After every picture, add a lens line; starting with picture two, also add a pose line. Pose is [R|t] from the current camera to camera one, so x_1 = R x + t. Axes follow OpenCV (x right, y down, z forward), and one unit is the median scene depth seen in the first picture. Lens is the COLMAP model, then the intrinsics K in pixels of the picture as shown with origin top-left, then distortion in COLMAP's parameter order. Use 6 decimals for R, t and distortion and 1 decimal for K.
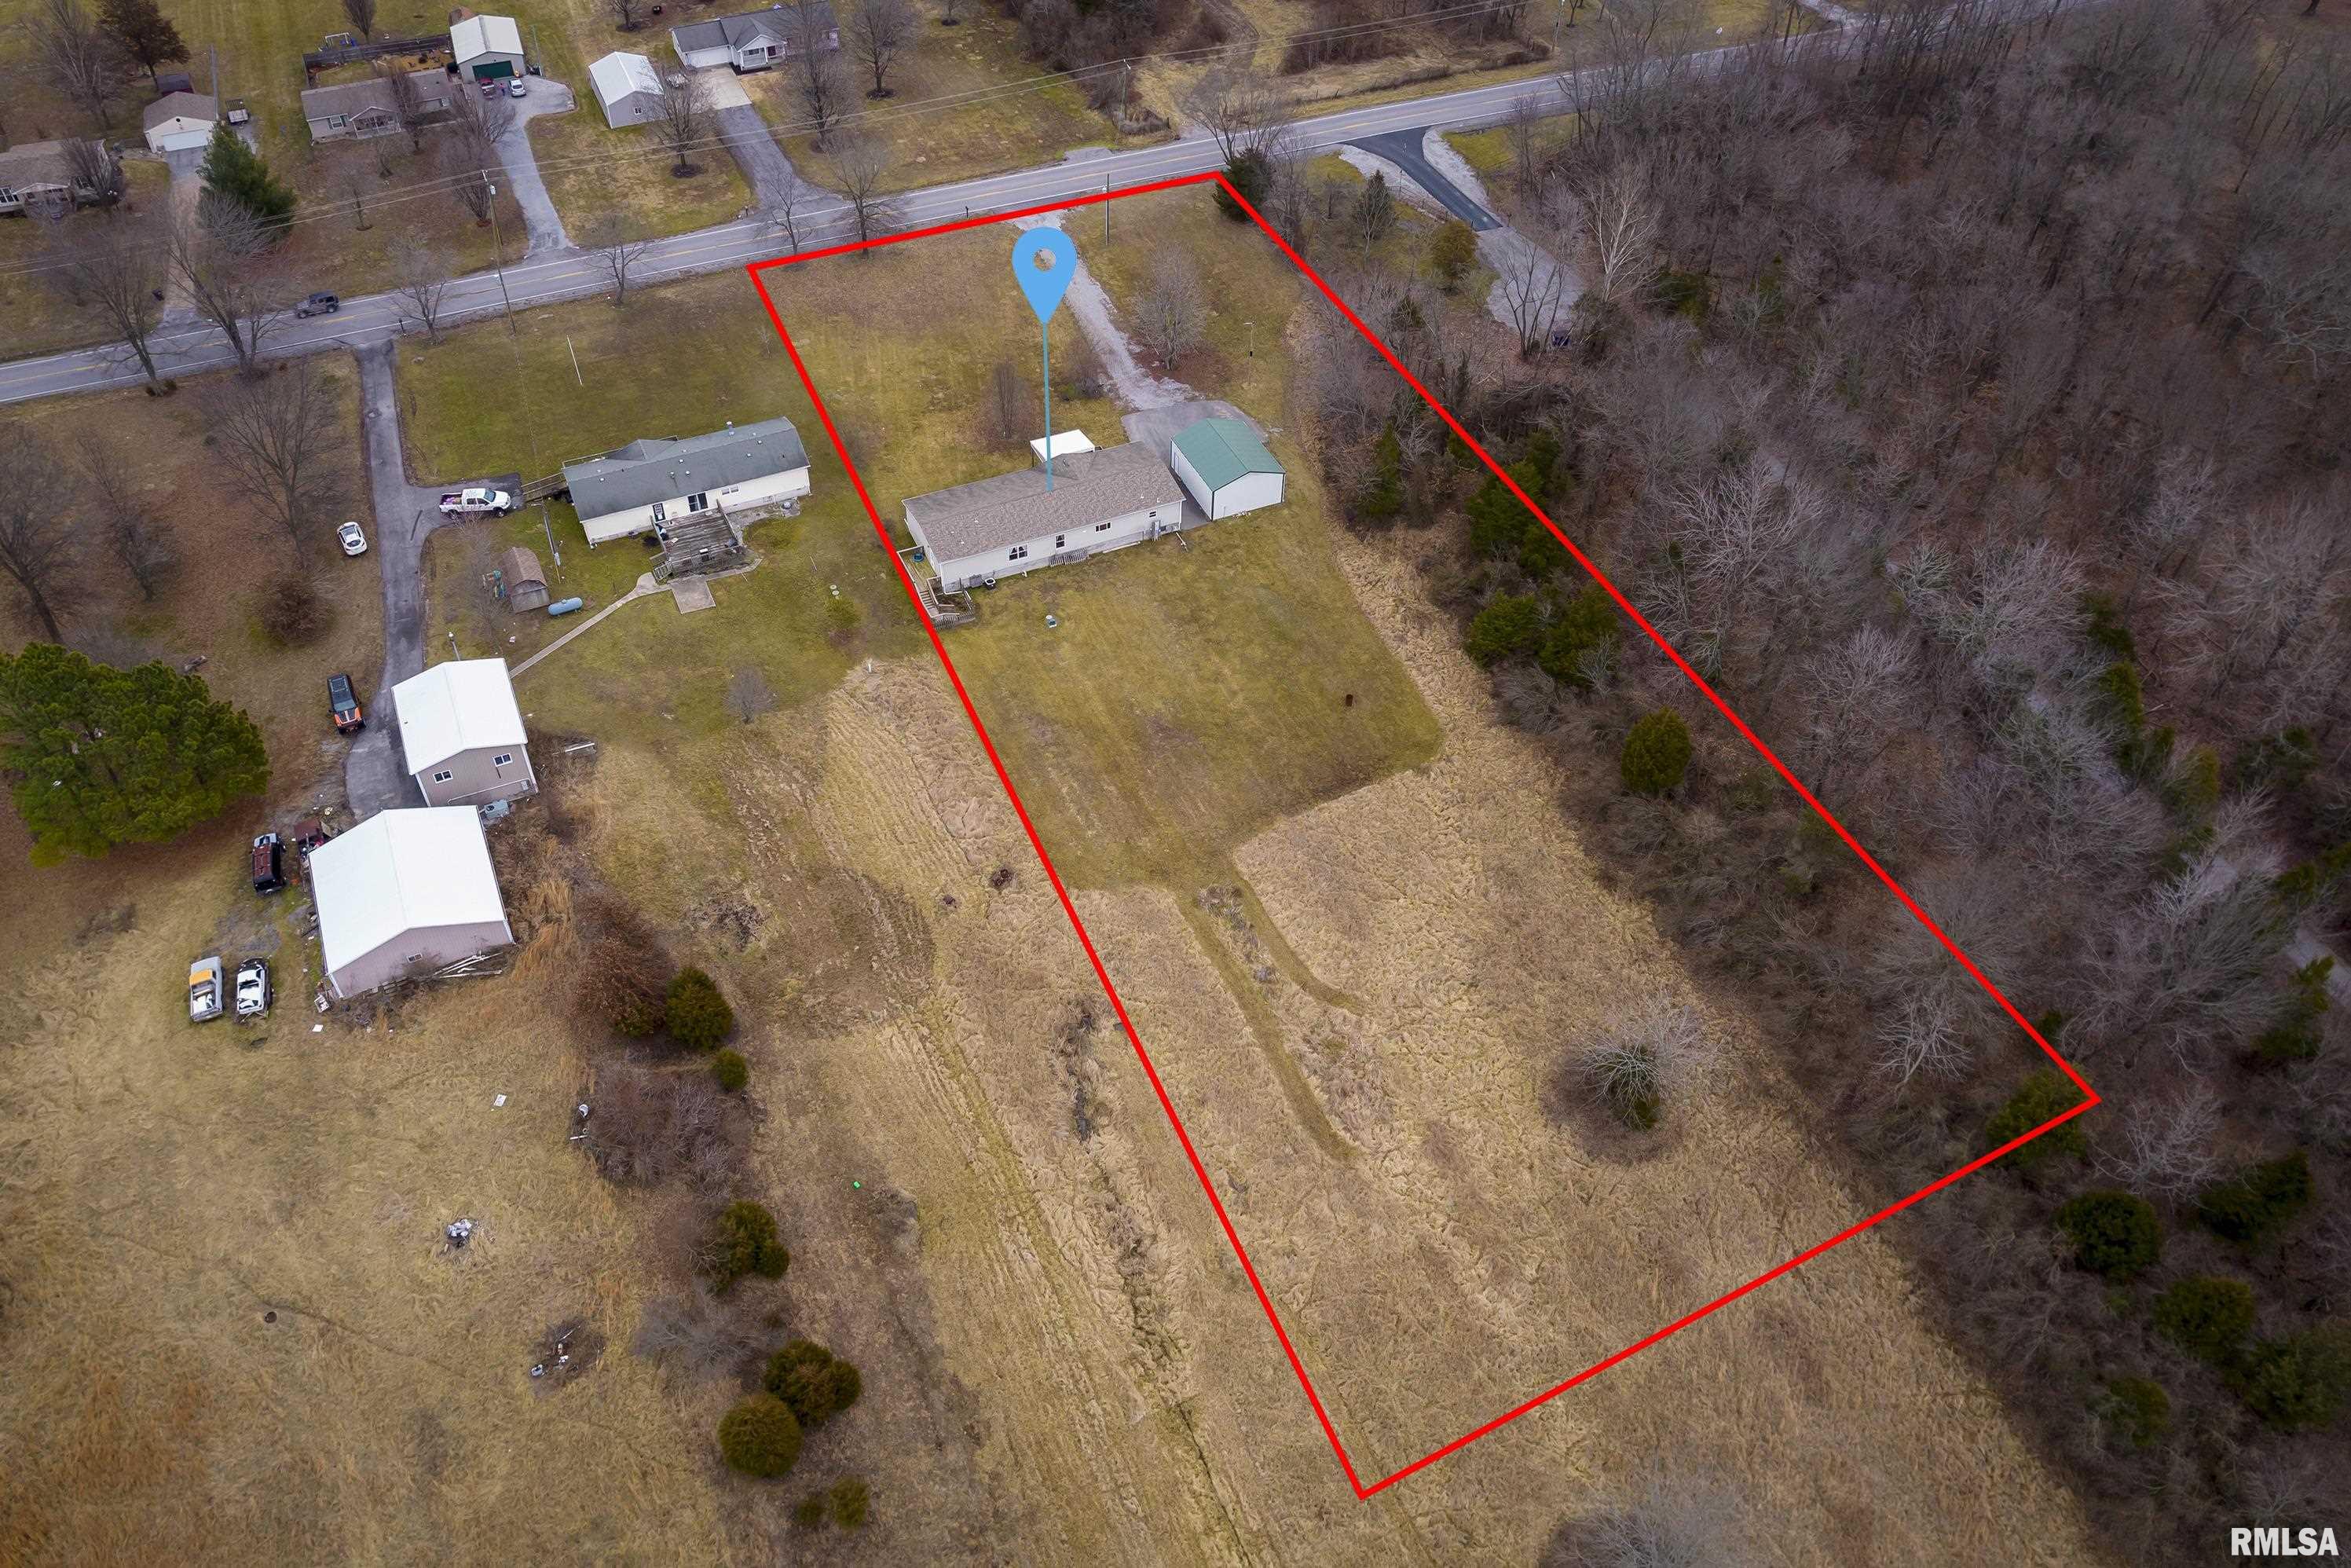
lens RADIAL K [[1792.6, 0, 1131.8], [0, 1792.6, 779.3], [0, 0, 1]] dist [-0.051142, 0.001524]
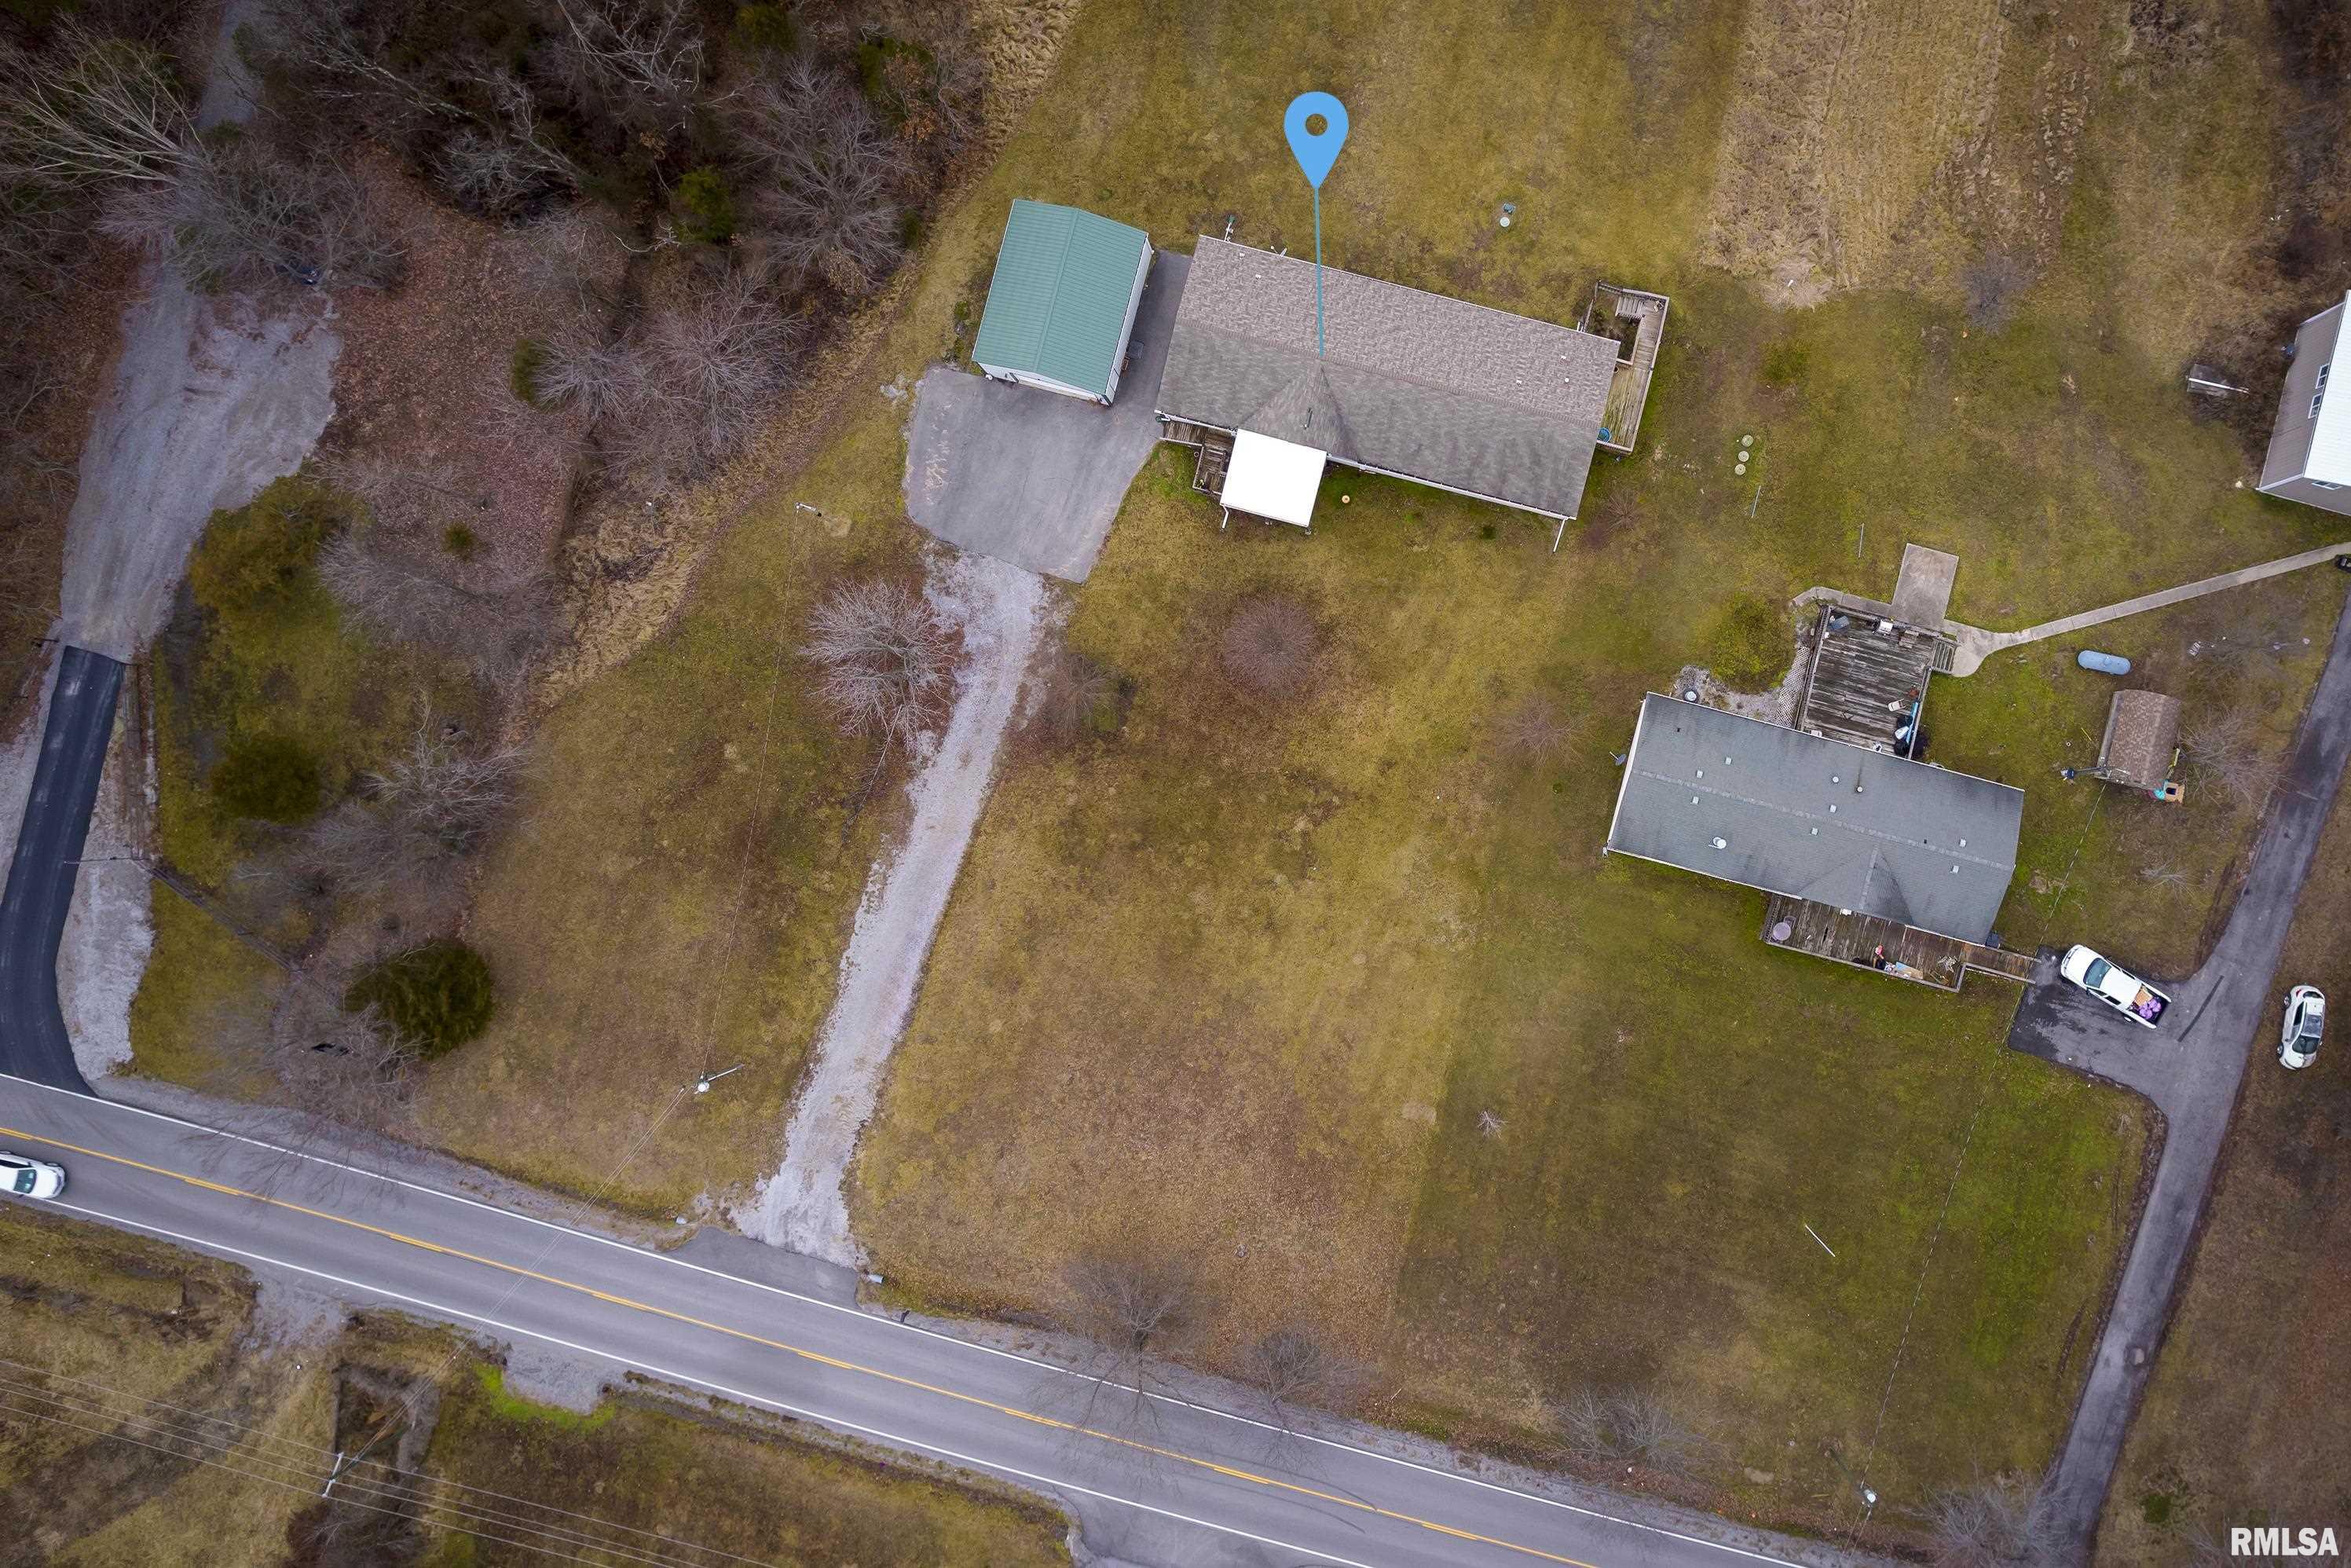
lens RADIAL K [[1751.2, 0, 1375.3], [0, 1751.2, 786.4], [0, 0, 1]] dist [-0.075399, 0.067793]
pose [[-0.786816, -0.617093, -0.010802, -0.126190], [0.433485, -0.564997, 0.702046, -0.656333], [-0.439331, 0.547699, 0.712049, 0.670411]]
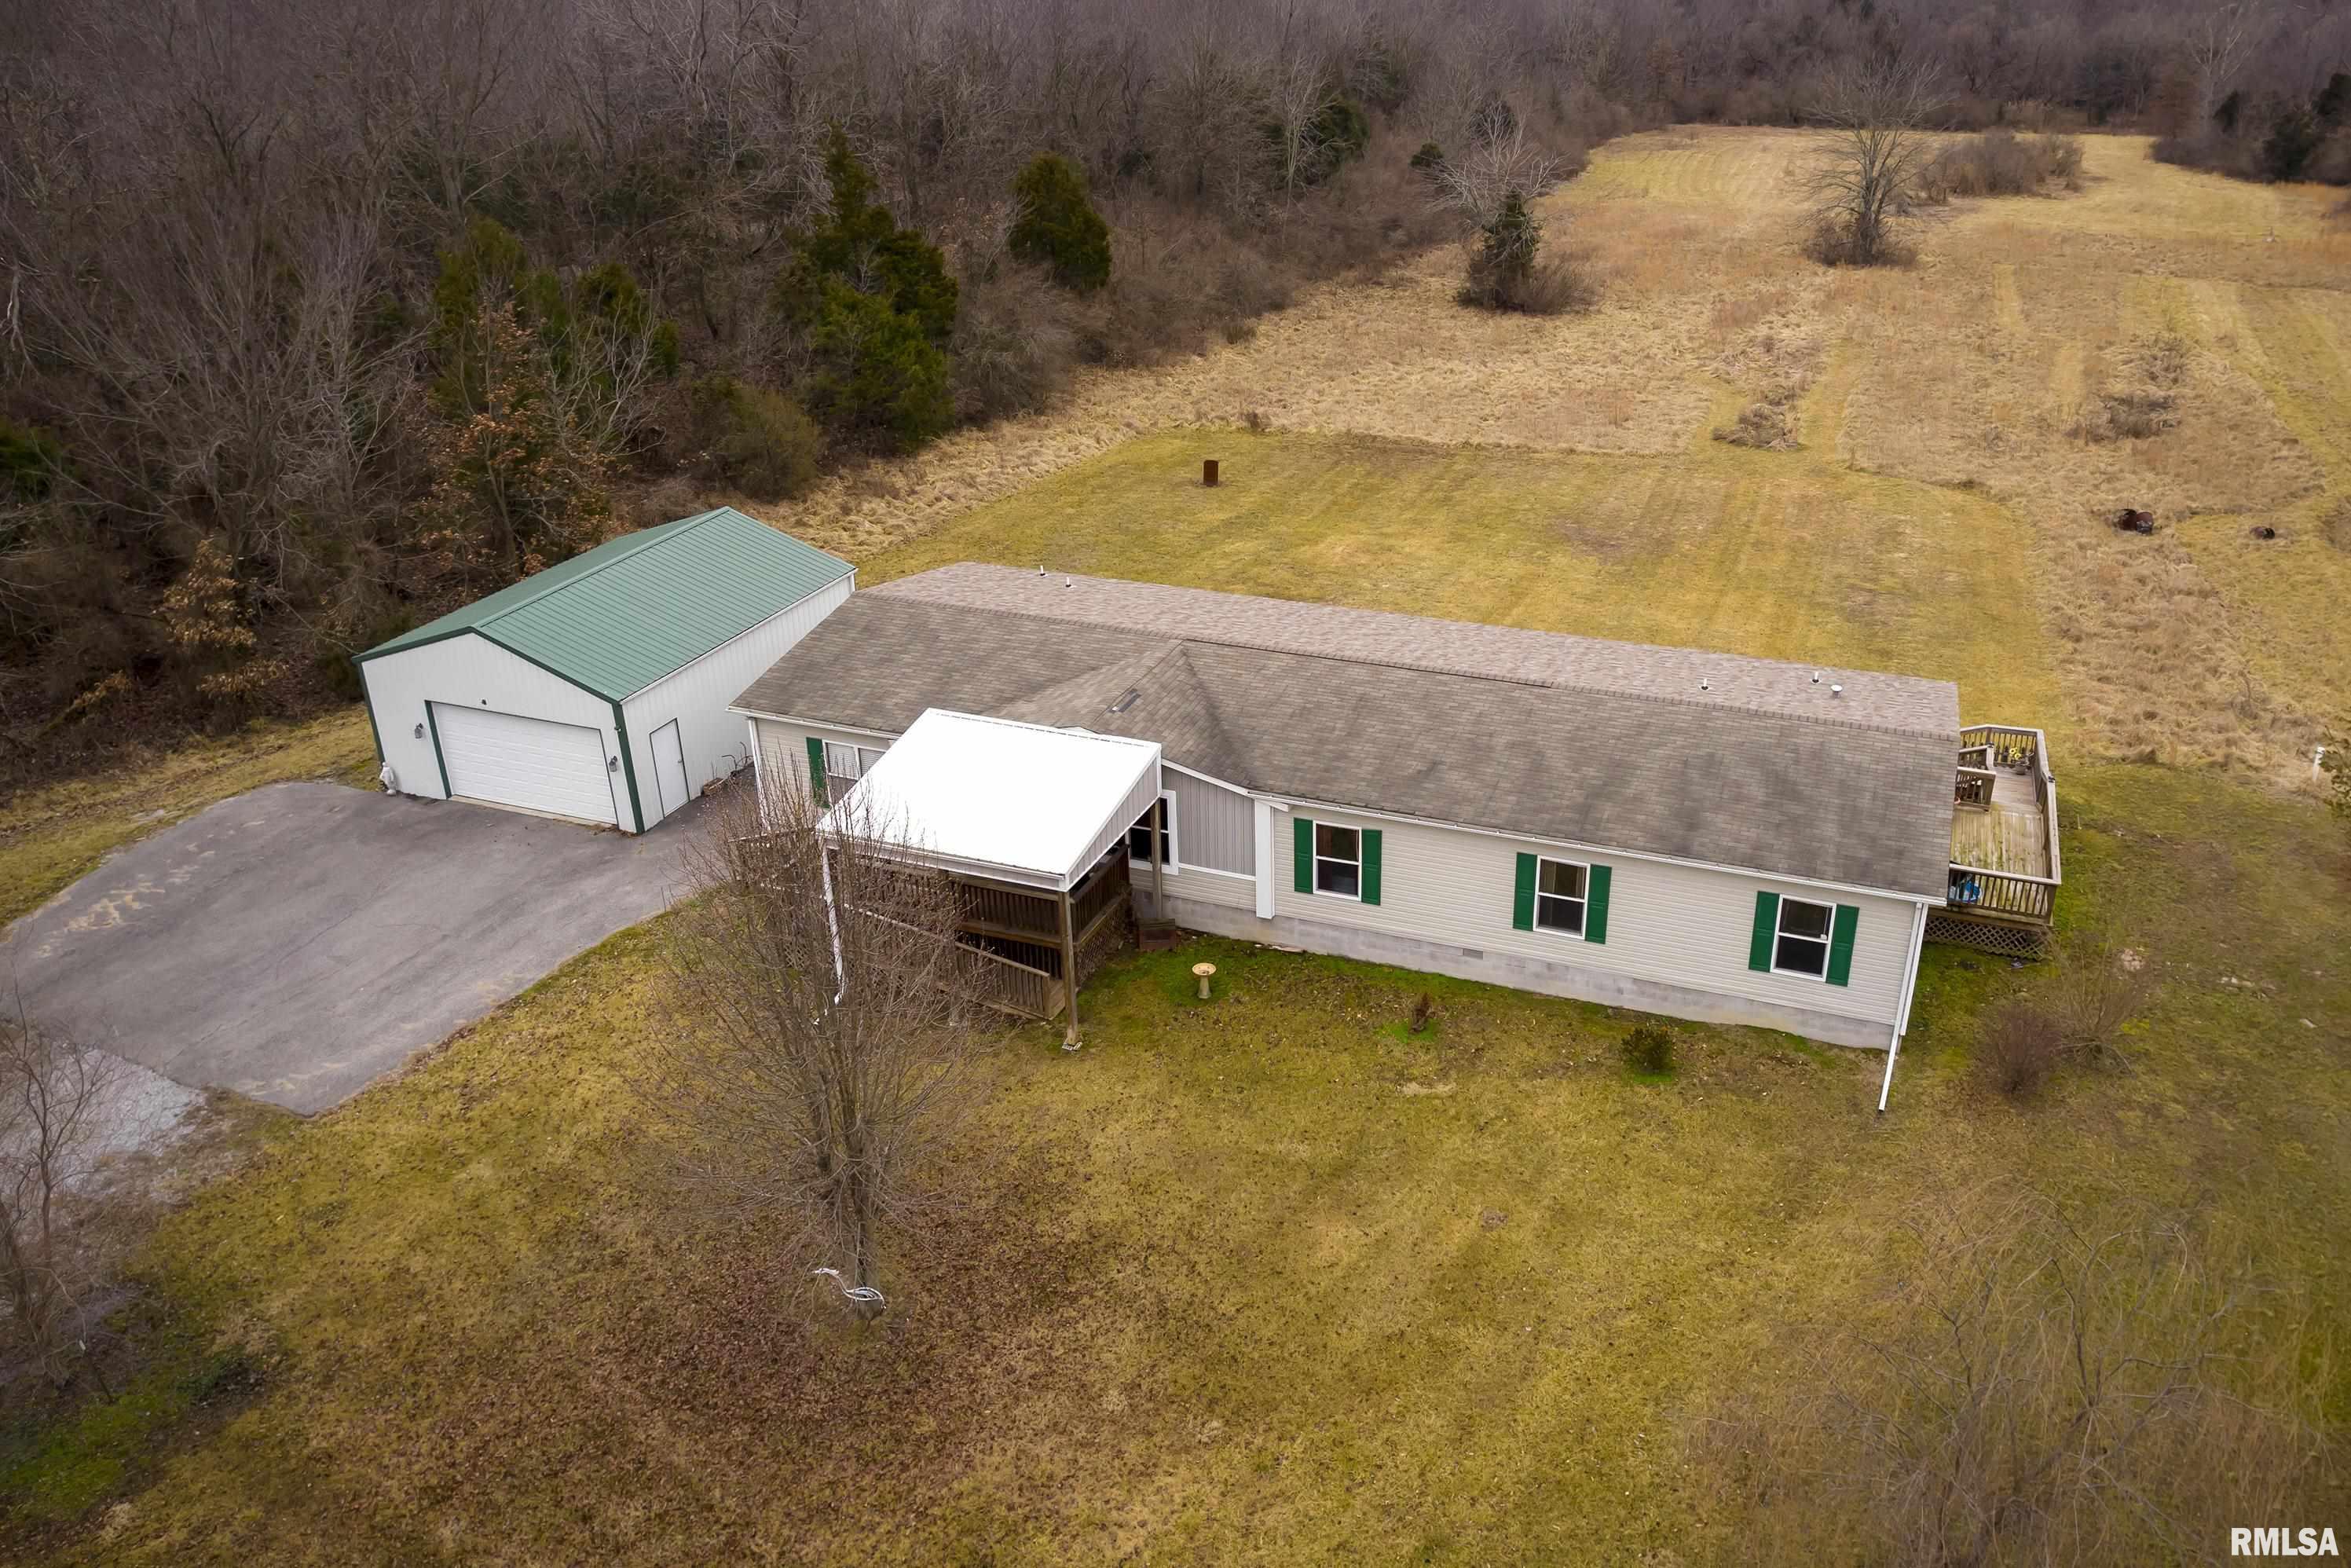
lens RADIAL K [[1788.0, 0, 1294.3], [0, 1788.0, 777.7], [0, 0, 1]] dist [-0.051976, 0.003463]
pose [[-0.726698, -0.301453, 0.617281, -0.190124], [0.488078, 0.405760, 0.772748, -0.336715], [-0.483415, 0.862835, -0.147732, 1.061966]]
